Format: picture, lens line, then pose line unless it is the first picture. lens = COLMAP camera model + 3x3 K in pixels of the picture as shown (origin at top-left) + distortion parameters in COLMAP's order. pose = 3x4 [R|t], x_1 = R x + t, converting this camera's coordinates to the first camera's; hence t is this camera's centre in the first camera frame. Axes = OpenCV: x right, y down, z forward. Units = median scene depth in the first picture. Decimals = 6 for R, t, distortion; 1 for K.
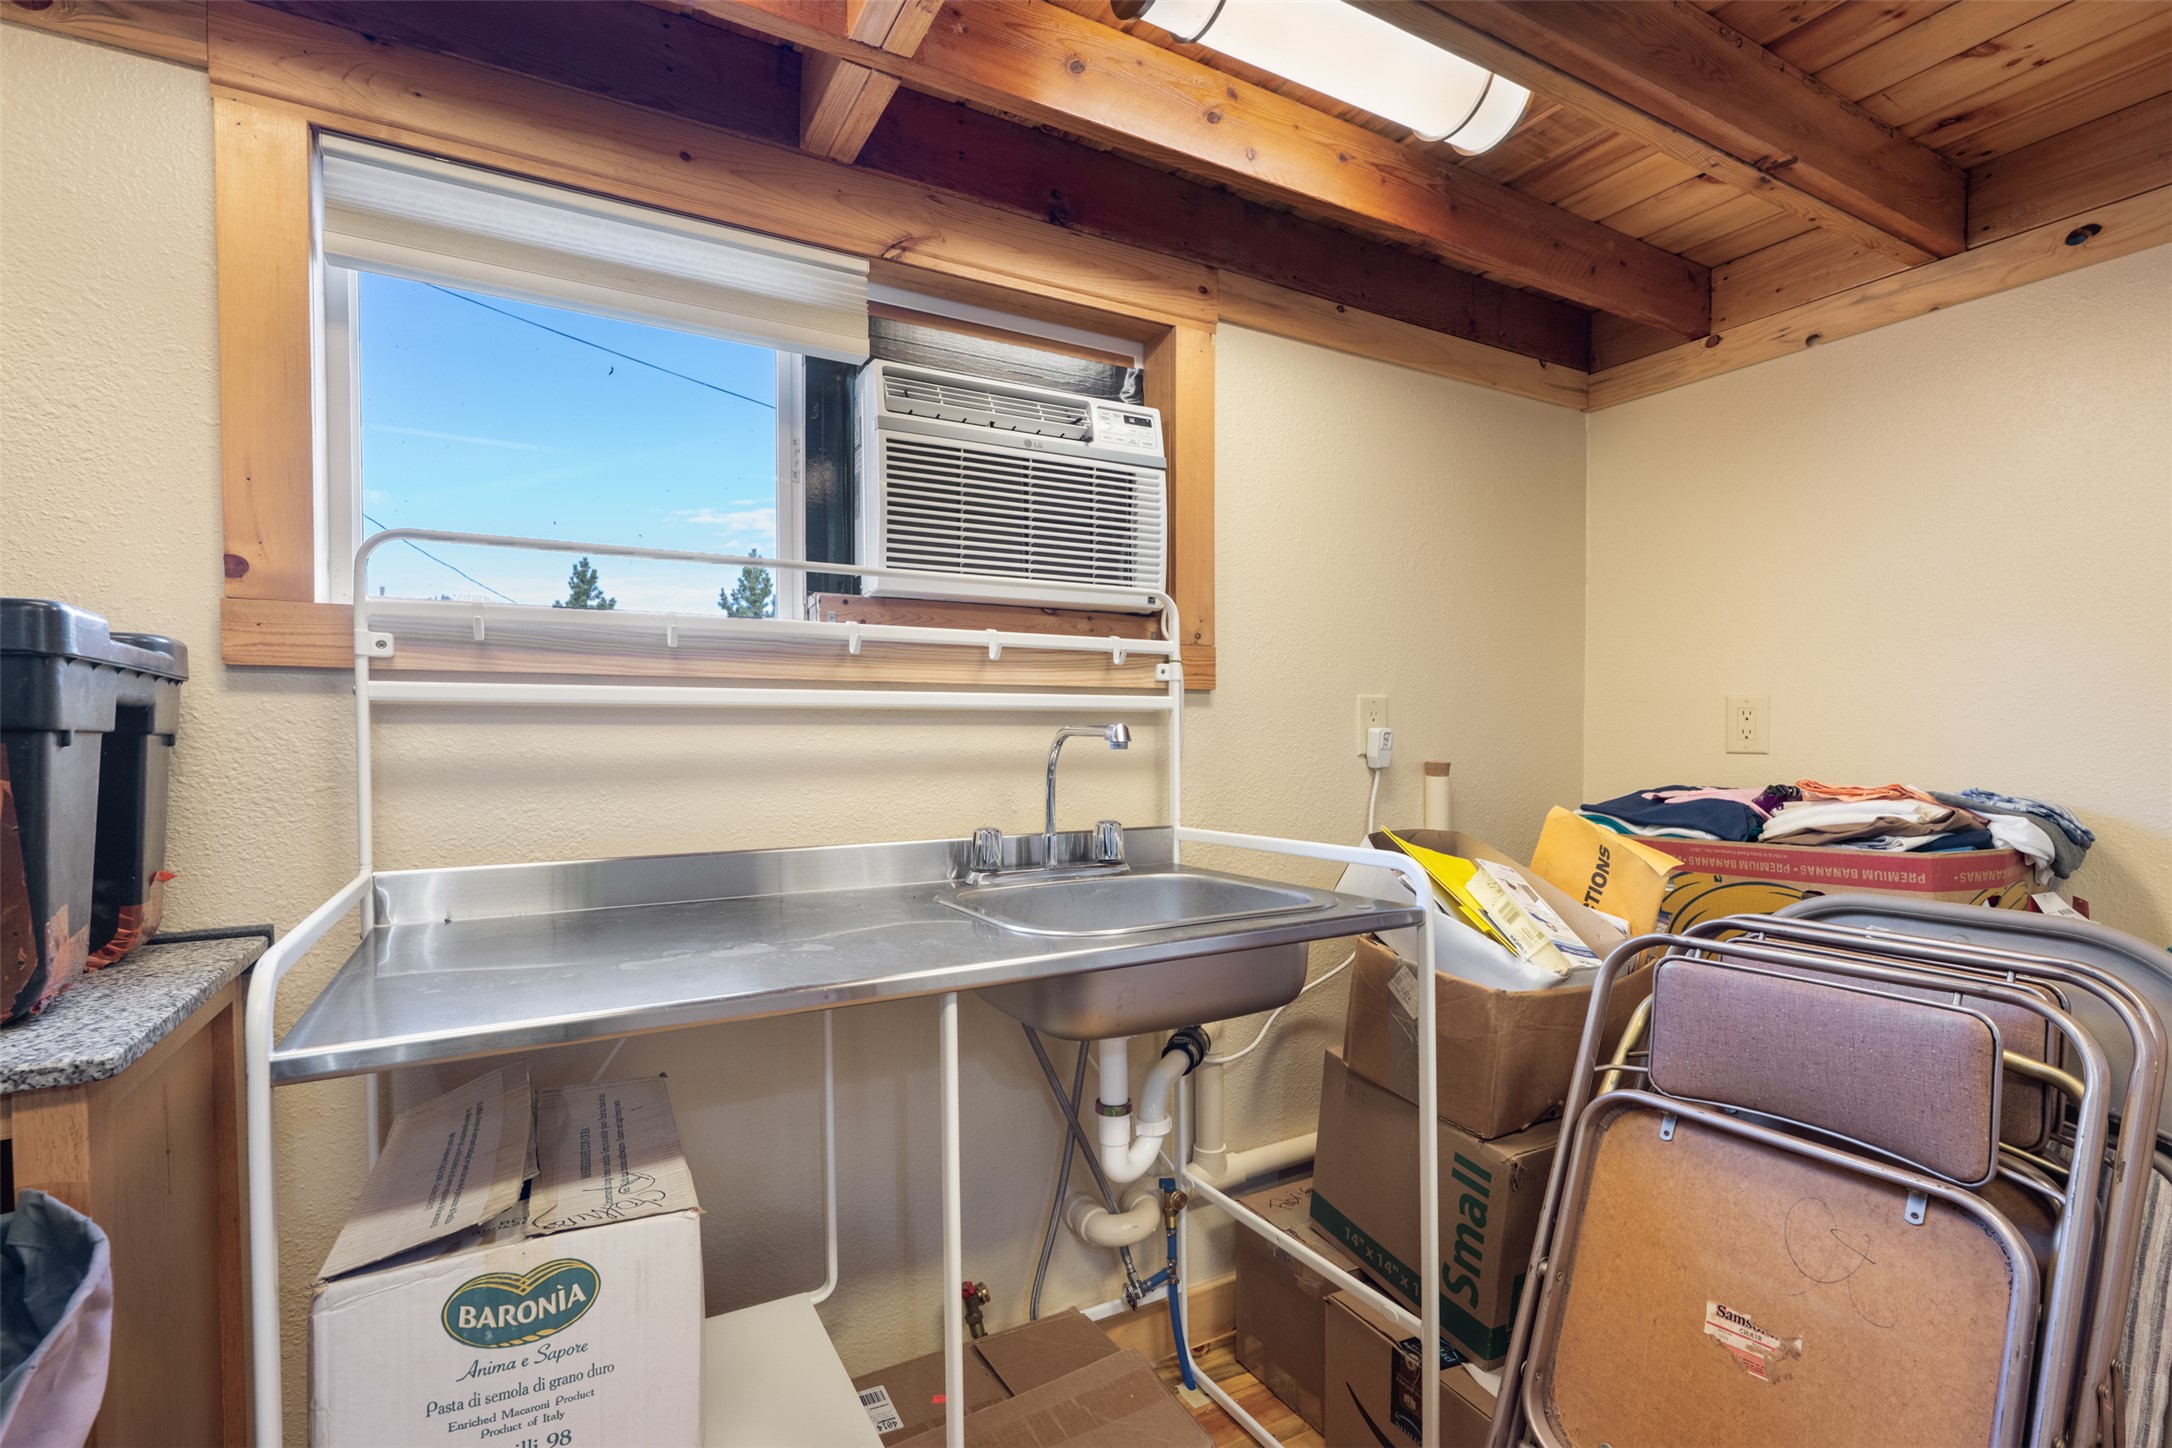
lens RADIAL K [[935.2, 0, 1083.3], [0, 935.2, 731.8], [0, 0, 1]] dist [-0.006022, 0.000219]
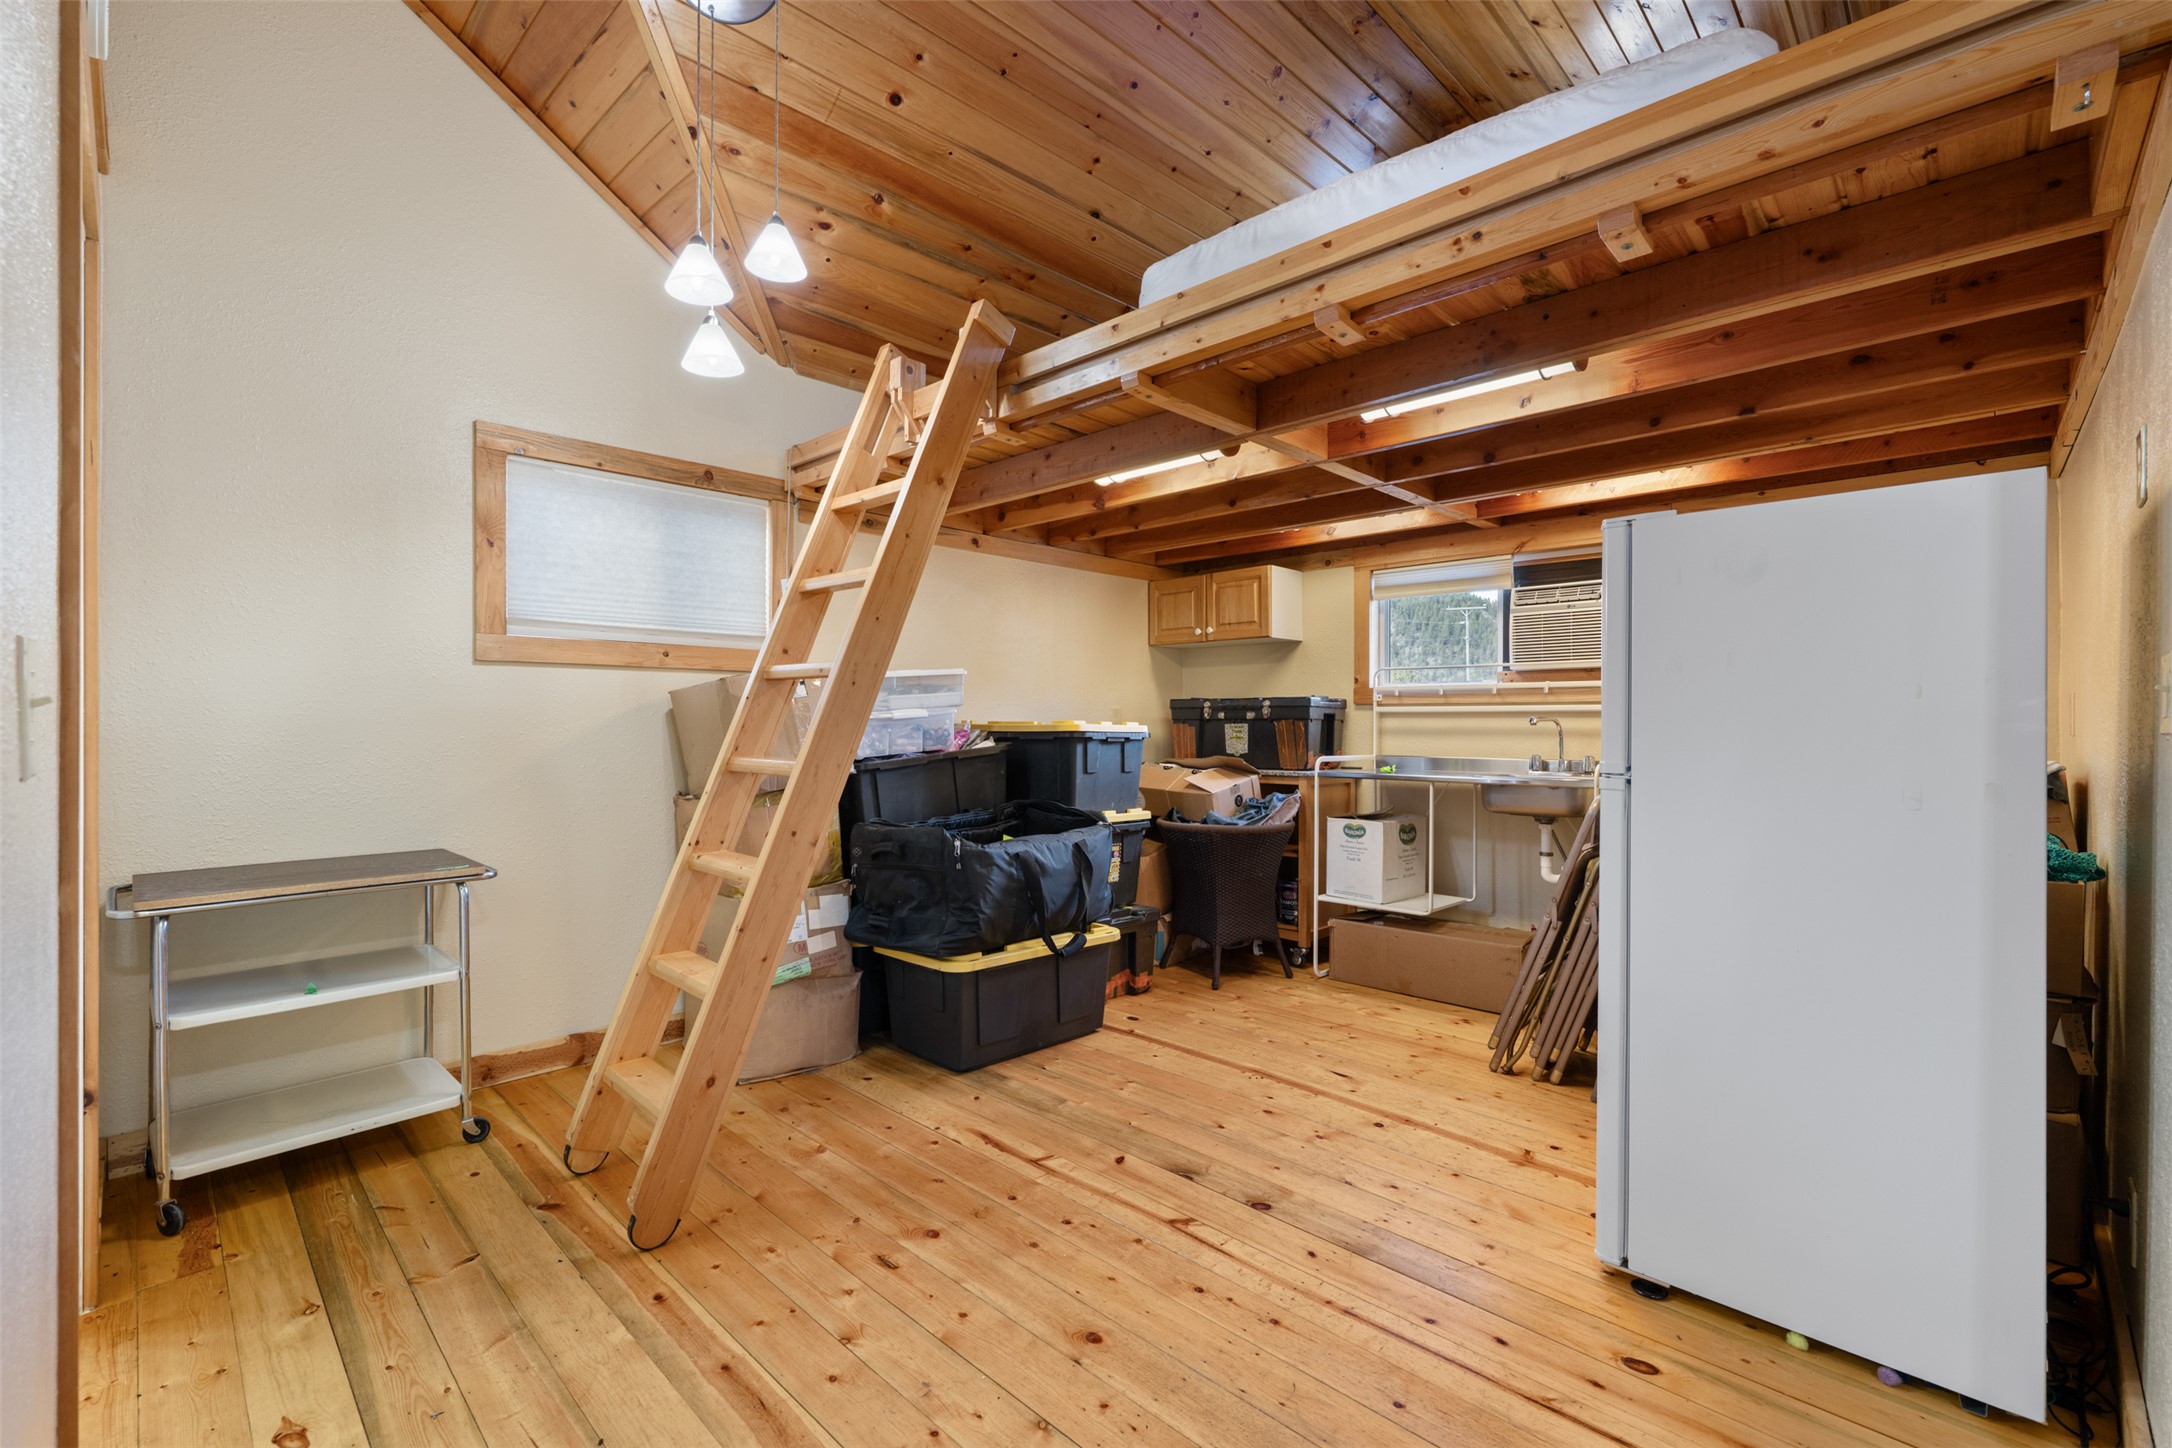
lens RADIAL K [[935.2, 0, 1087.0], [0, 935.2, 716.0], [0, 0, 1]] dist [-0.006022, 0.000219]
pose [[0.252886, -0.001448, -0.967495, 2.841986], [-0.005785, 0.999979, -0.003009, 0.004751], [0.967479, 0.006358, 0.252873, -1.242927]]
